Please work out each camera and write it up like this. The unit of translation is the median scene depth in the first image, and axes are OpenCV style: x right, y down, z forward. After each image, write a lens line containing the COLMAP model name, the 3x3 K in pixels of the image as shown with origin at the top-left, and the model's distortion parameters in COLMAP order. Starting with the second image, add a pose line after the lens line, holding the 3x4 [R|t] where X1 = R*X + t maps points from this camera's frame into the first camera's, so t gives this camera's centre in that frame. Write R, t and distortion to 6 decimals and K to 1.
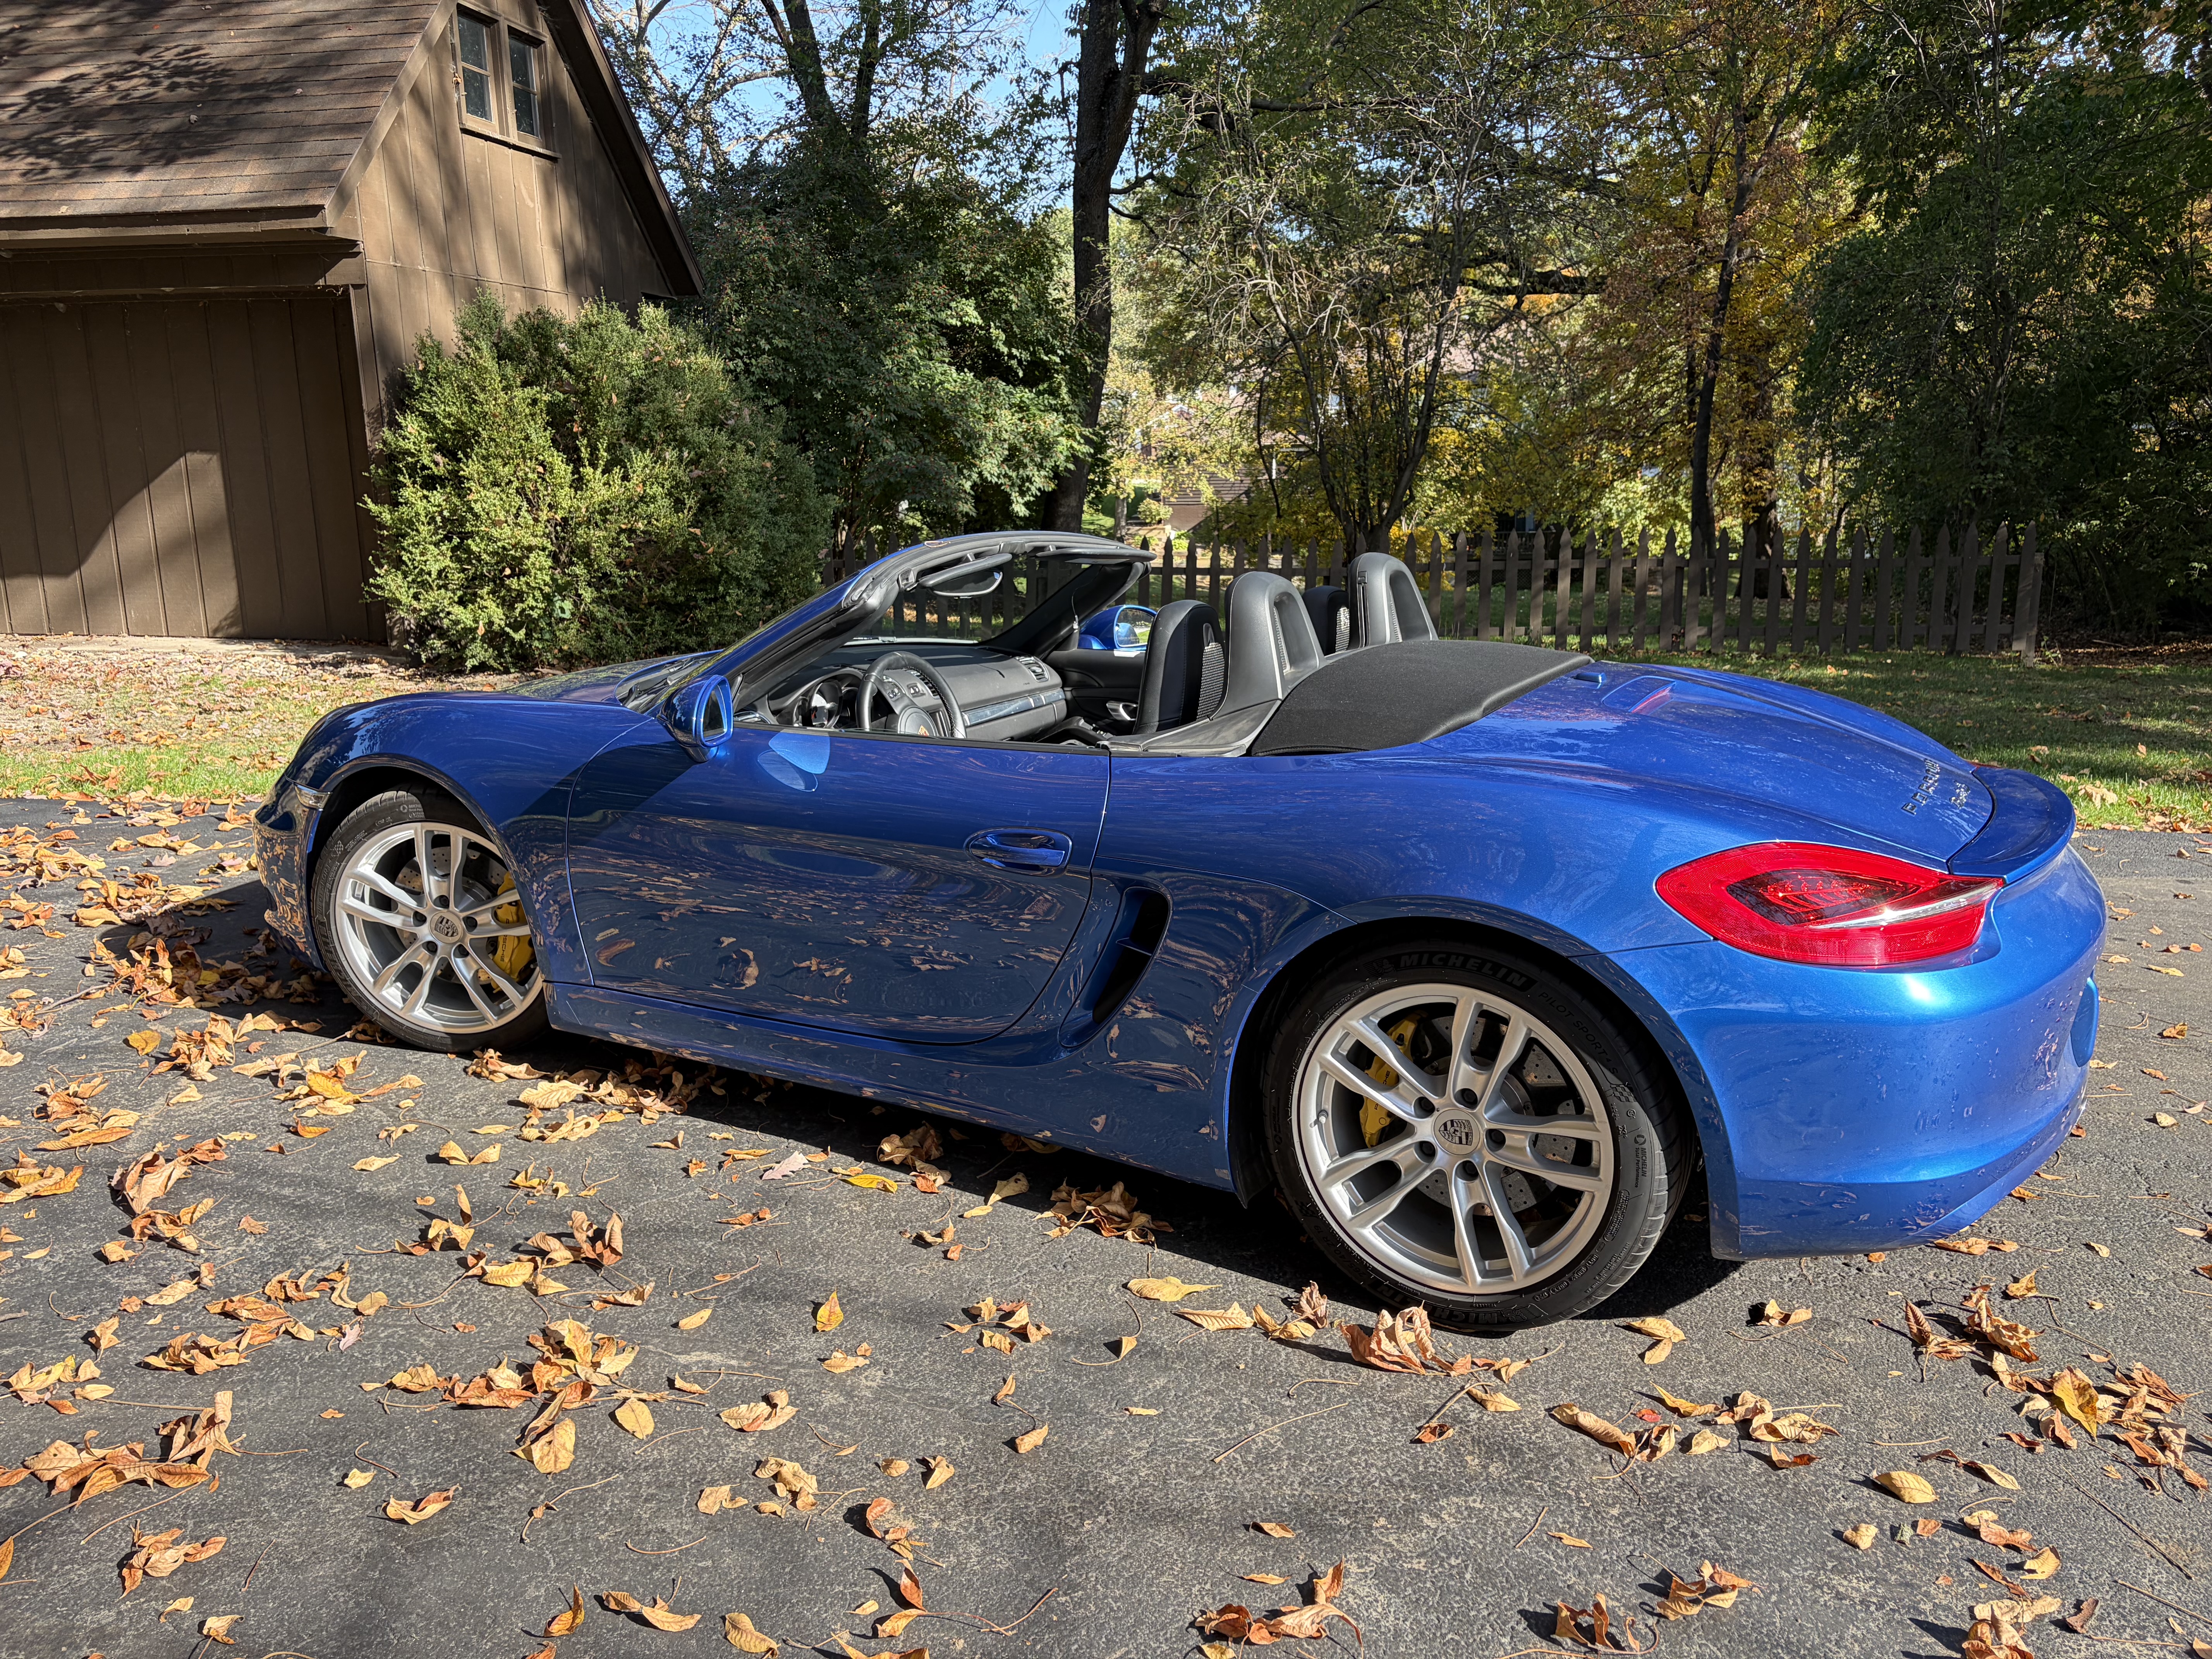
lens RADIAL K [[1674.4, 0, 1102.3], [0, 1674.4, 815.1], [0, 0, 1]] dist [0.050115, -0.047870]
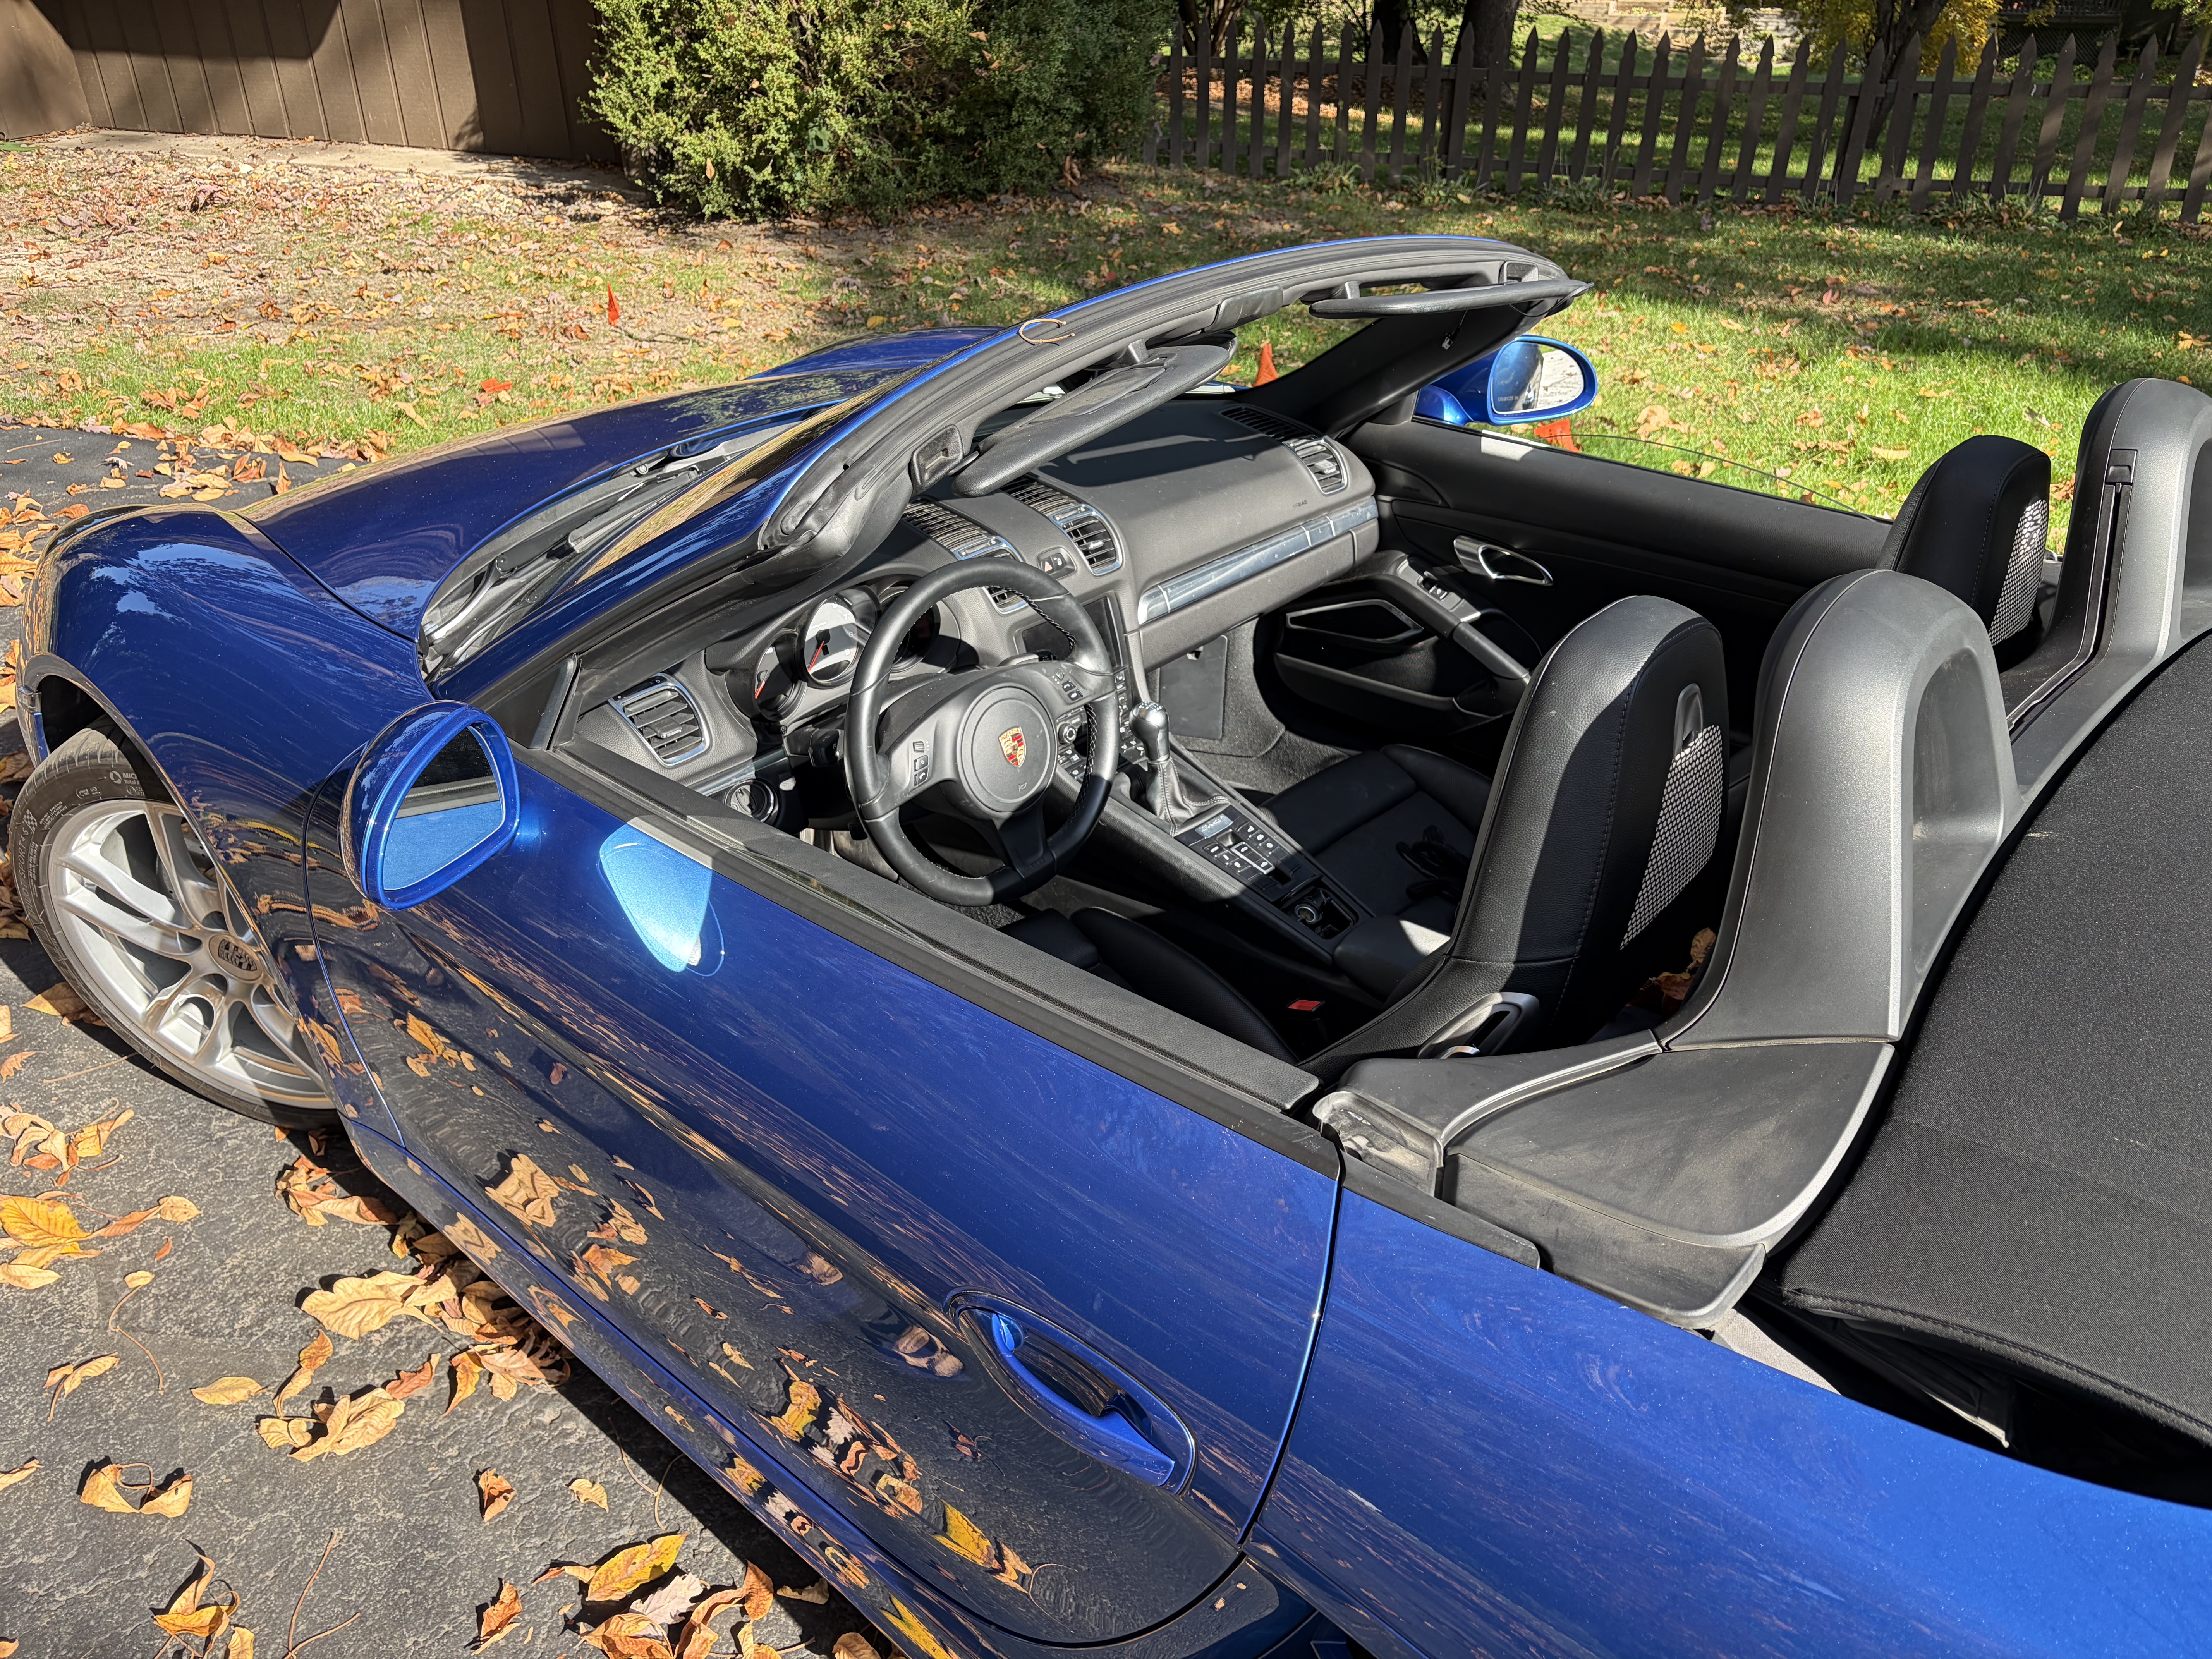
lens RADIAL K [[1674.4, 0, 1124.5], [0, 1674.4, 850.0], [0, 0, 1]] dist [0.050115, -0.047870]
pose [[0.975615, 0.114821, -0.187062, 0.006029], [-0.051811, 0.948645, 0.312073, -0.063408], [0.213288, -0.294771, 0.931460, 0.203698]]
